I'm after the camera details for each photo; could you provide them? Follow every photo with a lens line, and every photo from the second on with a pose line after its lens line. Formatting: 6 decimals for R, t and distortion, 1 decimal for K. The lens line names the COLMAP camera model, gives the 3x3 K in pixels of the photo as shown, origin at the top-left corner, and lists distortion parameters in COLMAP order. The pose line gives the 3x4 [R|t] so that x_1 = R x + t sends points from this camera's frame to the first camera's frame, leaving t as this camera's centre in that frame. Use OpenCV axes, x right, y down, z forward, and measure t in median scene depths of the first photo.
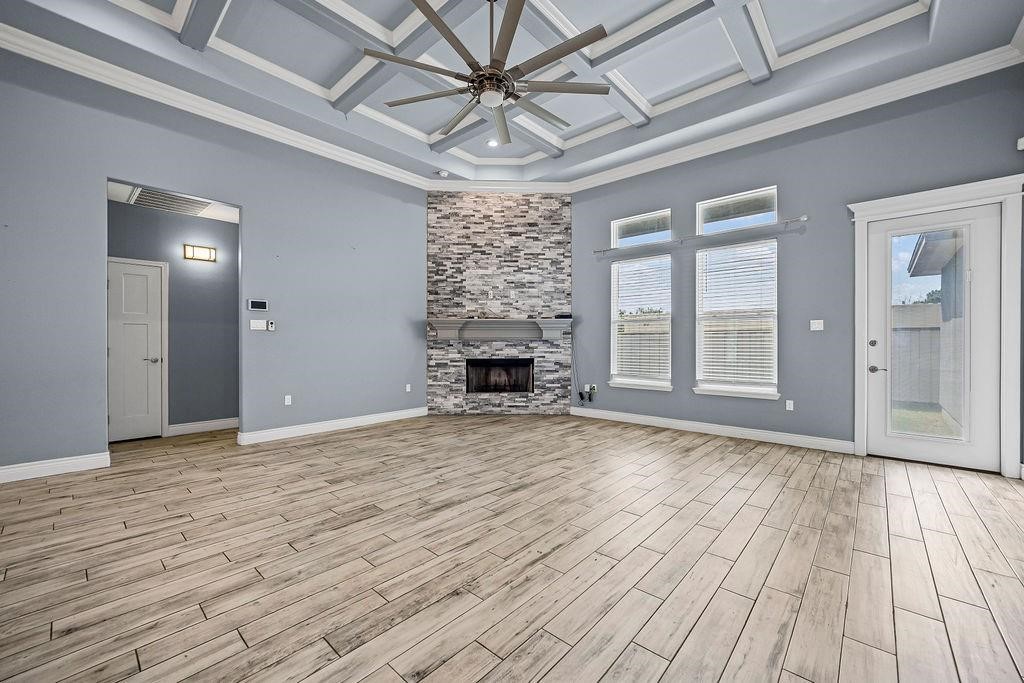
lens RADIAL K [[407.0, 0, 512.0], [0, 407.0, 341.5], [0, 0, 1]] dist [-0.000263, 0.000335]
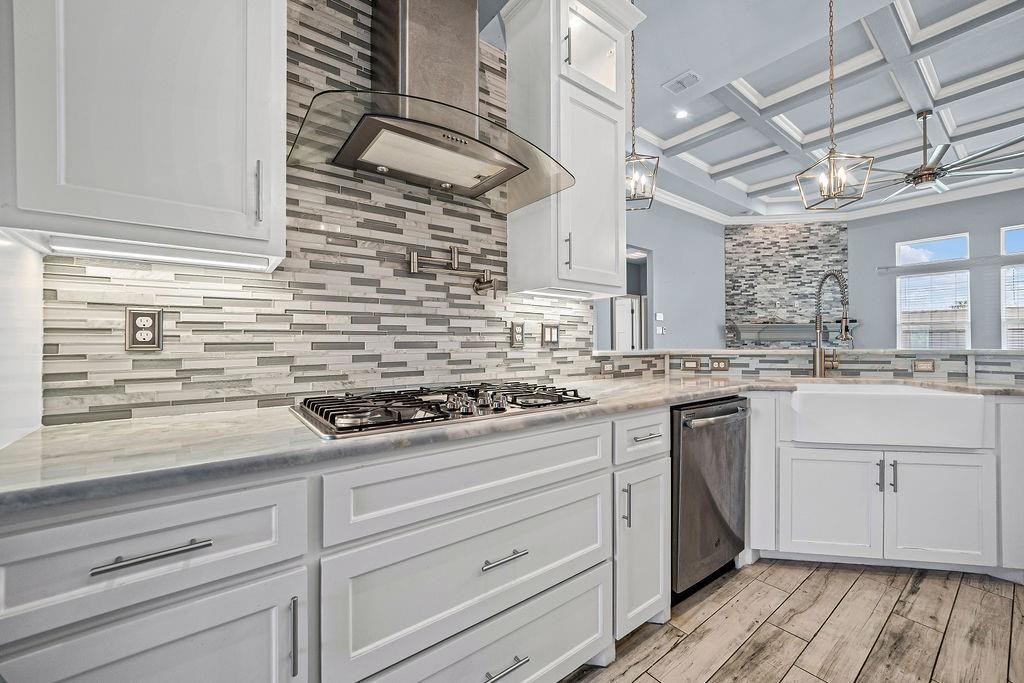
lens RADIAL K [[406.5, 0, 514.8], [0, 406.5, 336.5], [0, 0, 1]] dist [-0.015199, 0.006570]
pose [[0.982870, -0.004428, -0.184247, -0.628865], [0.001774, 0.999892, -0.014567, 0.000967], [0.184292, 0.013990, 0.982772, -0.382336]]
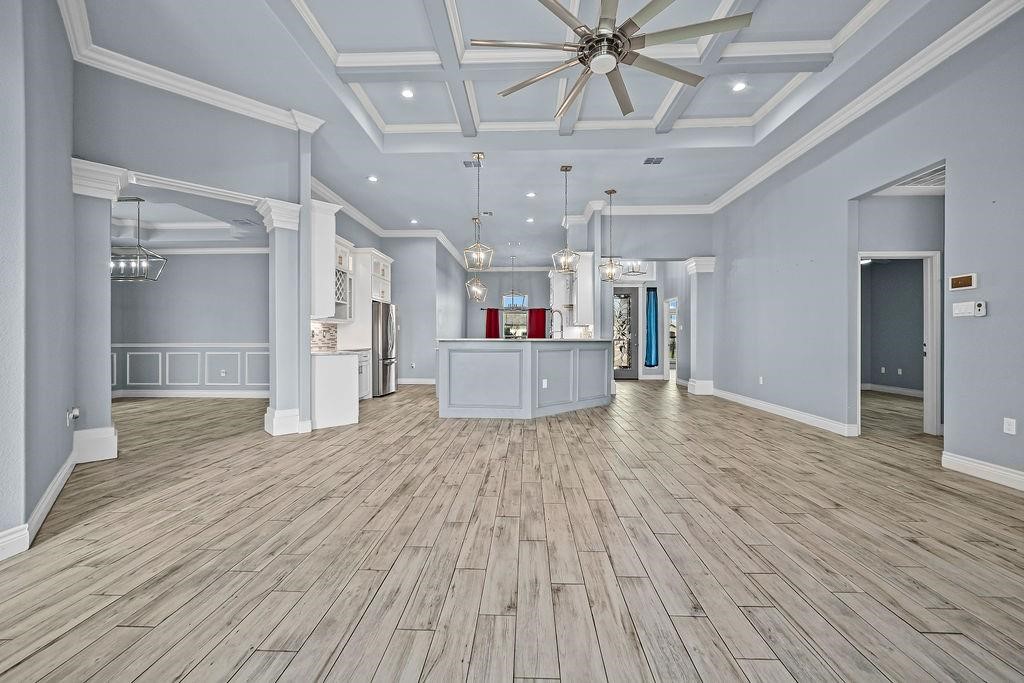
lens RADIAL K [[407.1, 0, 514.5], [0, 407.1, 340.9], [0, 0, 1]] dist [-0.012176, 0.004899]
pose [[-0.763324, 0.000738, -0.646015, 0.327642], [-0.002384, 0.999989, 0.003960, 0.009997], [0.646011, 0.004563, -0.763315, 0.748509]]
